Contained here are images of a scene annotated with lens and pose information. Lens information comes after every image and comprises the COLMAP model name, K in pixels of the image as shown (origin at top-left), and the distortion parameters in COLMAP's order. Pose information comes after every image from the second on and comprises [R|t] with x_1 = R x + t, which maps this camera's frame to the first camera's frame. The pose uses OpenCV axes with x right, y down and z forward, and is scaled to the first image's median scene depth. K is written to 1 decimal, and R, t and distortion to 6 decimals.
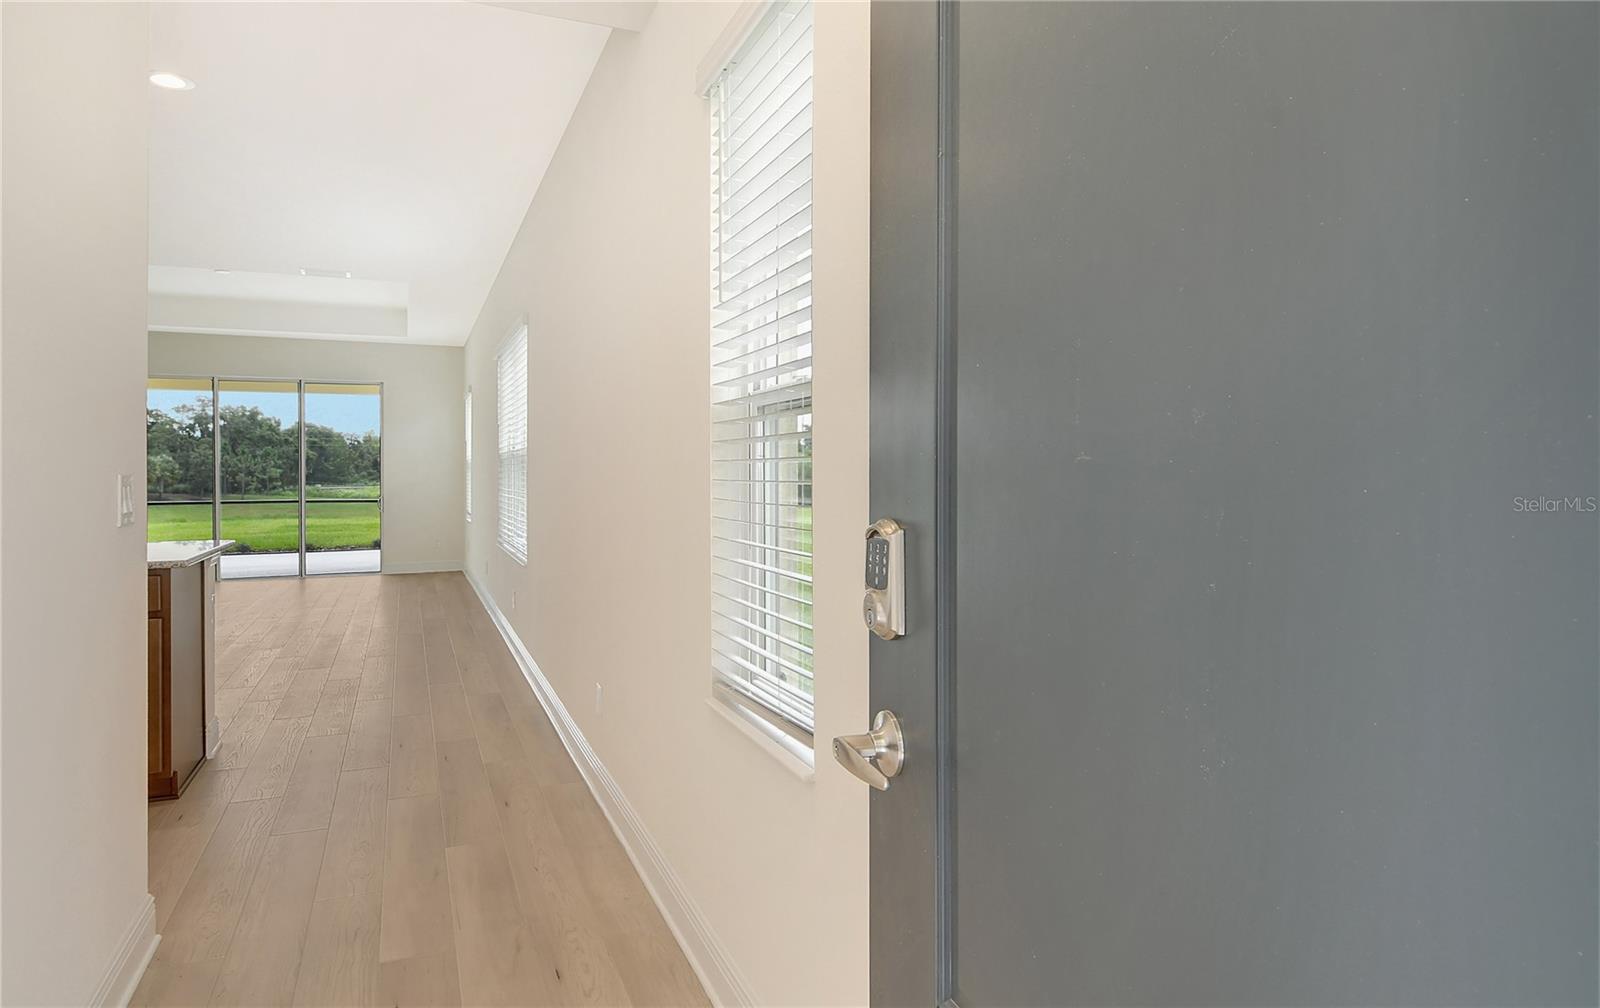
lens RADIAL K [[876.6, 0, 800.8], [0, 876.6, 489.1], [0, 0, 1]] dist [0.002353, 0.000355]
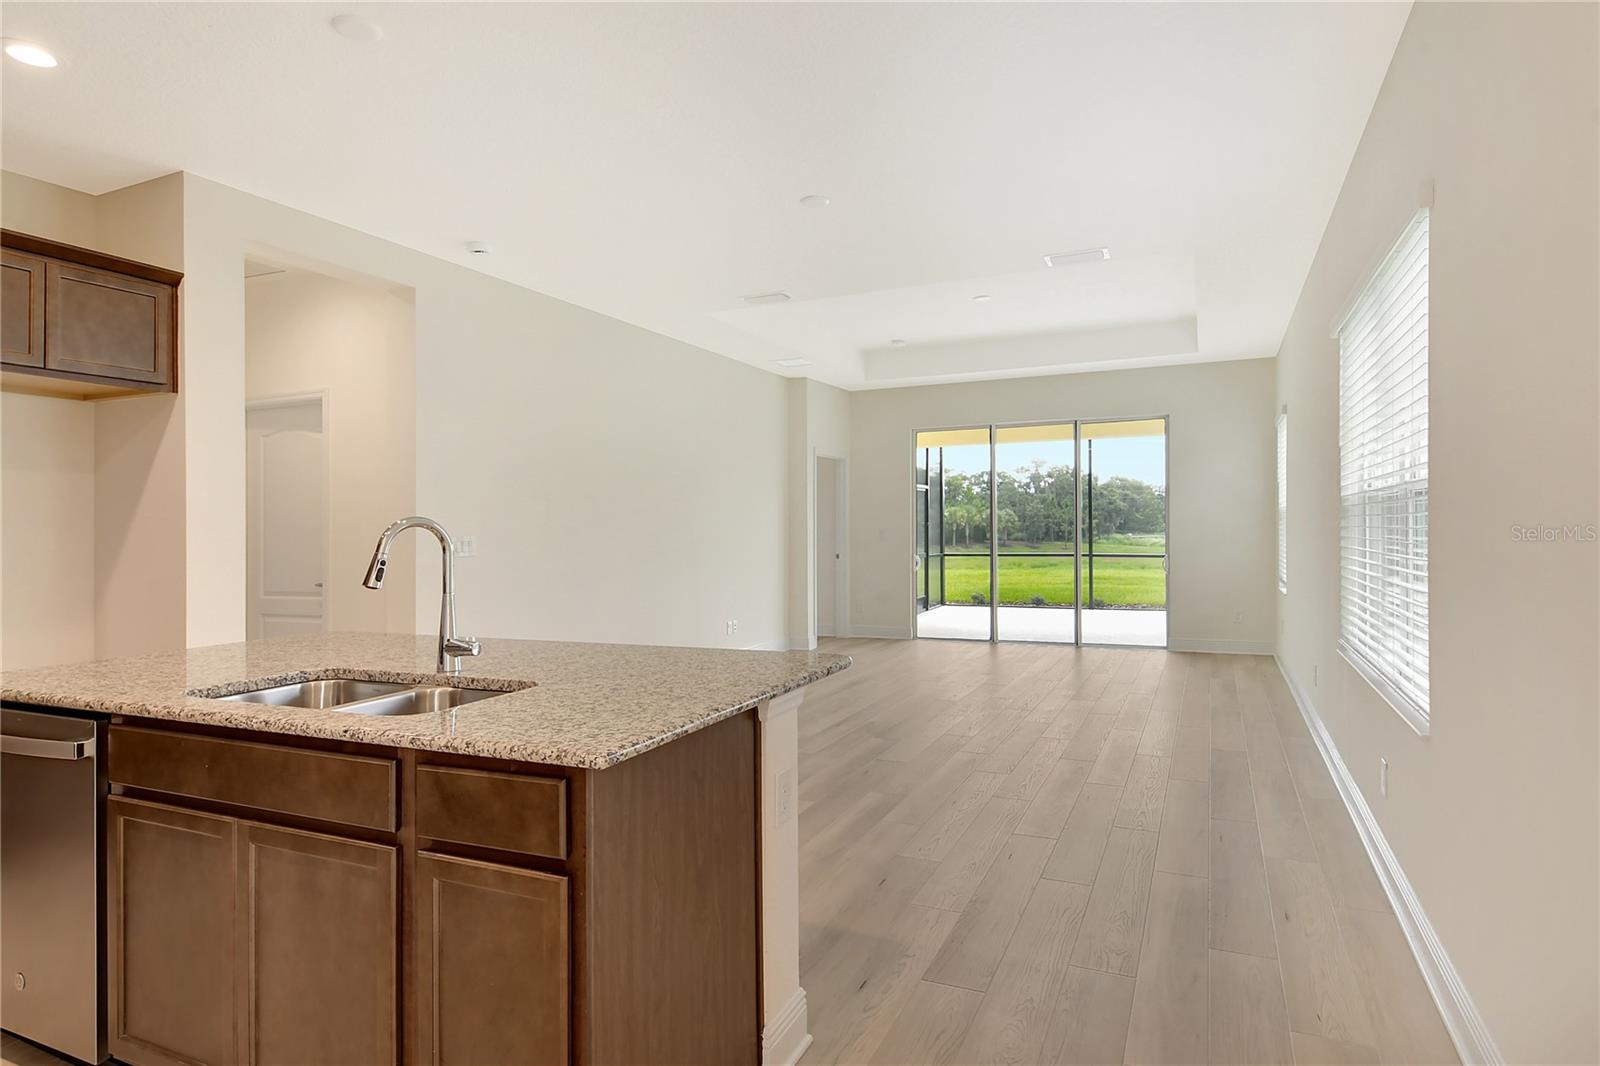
lens RADIAL K [[854.3, 0, 802.3], [0, 854.3, 525.4], [0, 0, 1]] dist [0.004172, 0.000055]
pose [[0.645260, -0.003639, -0.763954, -0.051874], [-0.007788, 0.999905, -0.011340, -0.004325], [0.763923, 0.013267, 0.645171, 0.132043]]
